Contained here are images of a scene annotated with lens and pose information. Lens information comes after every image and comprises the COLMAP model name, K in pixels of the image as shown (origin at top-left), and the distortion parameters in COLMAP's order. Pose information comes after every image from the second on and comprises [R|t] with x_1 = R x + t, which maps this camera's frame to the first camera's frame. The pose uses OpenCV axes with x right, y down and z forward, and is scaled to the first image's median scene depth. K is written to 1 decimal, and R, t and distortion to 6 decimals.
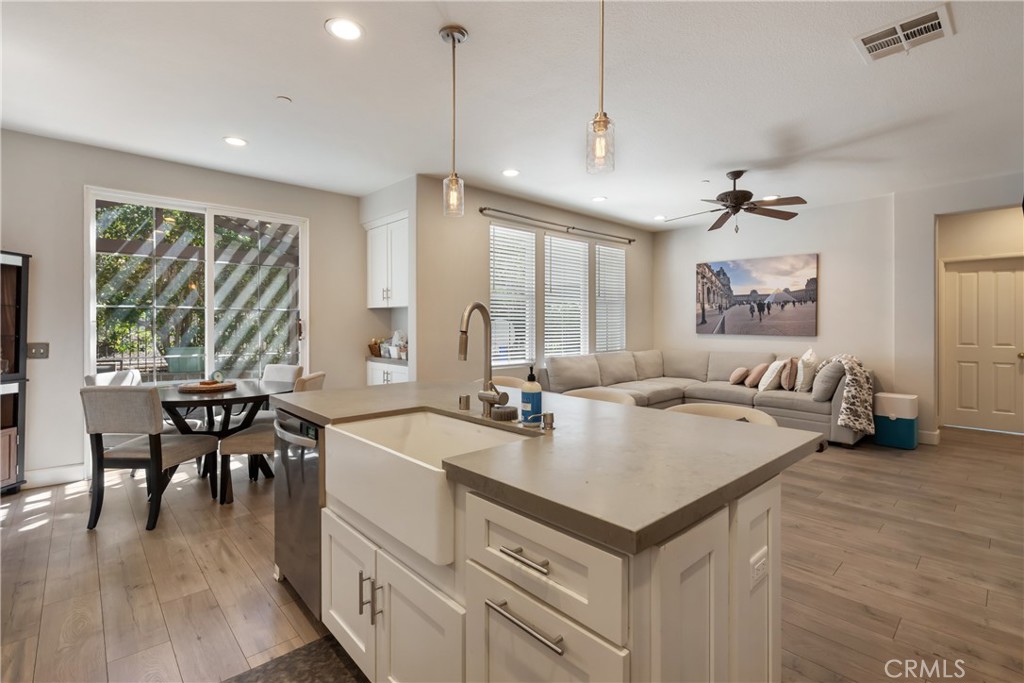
lens RADIAL K [[467.8, 0, 508.6], [0, 467.8, 330.2], [0, 0, 1]] dist [-0.001738, -0.000086]
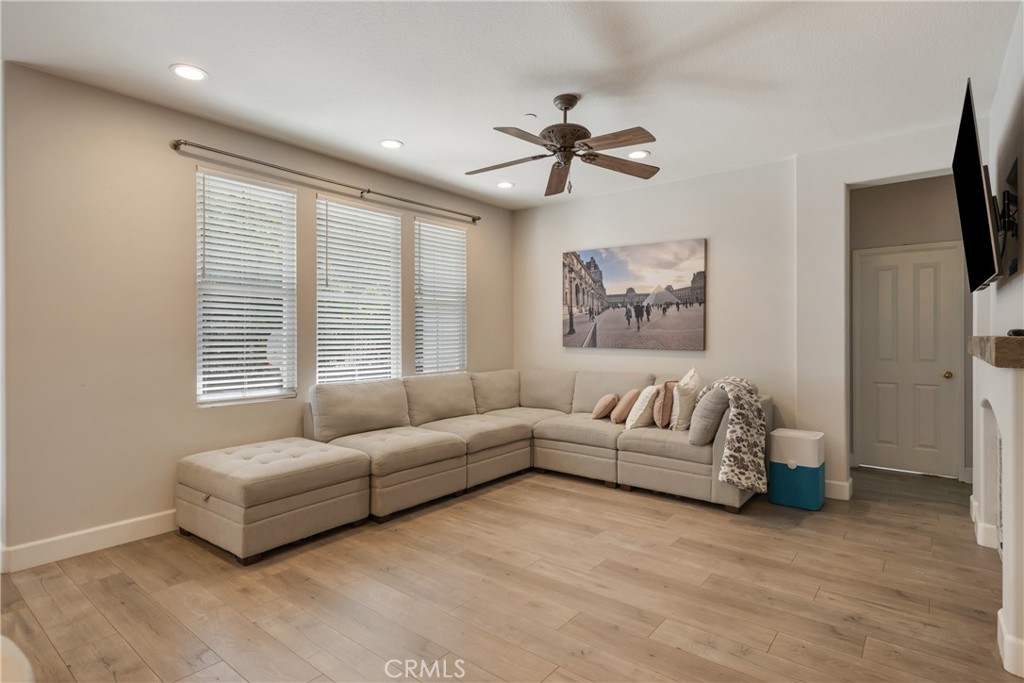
lens RADIAL K [[523.2, 0, 512.0], [0, 523.2, 341.5], [0, 0, 1]] dist [0.002495, -0.000631]
pose [[0.988474, -0.001848, 0.151380, 0.234389], [0.001757, 0.999998, 0.000741, -0.002630], [-0.151381, -0.000466, 0.988475, 0.231509]]
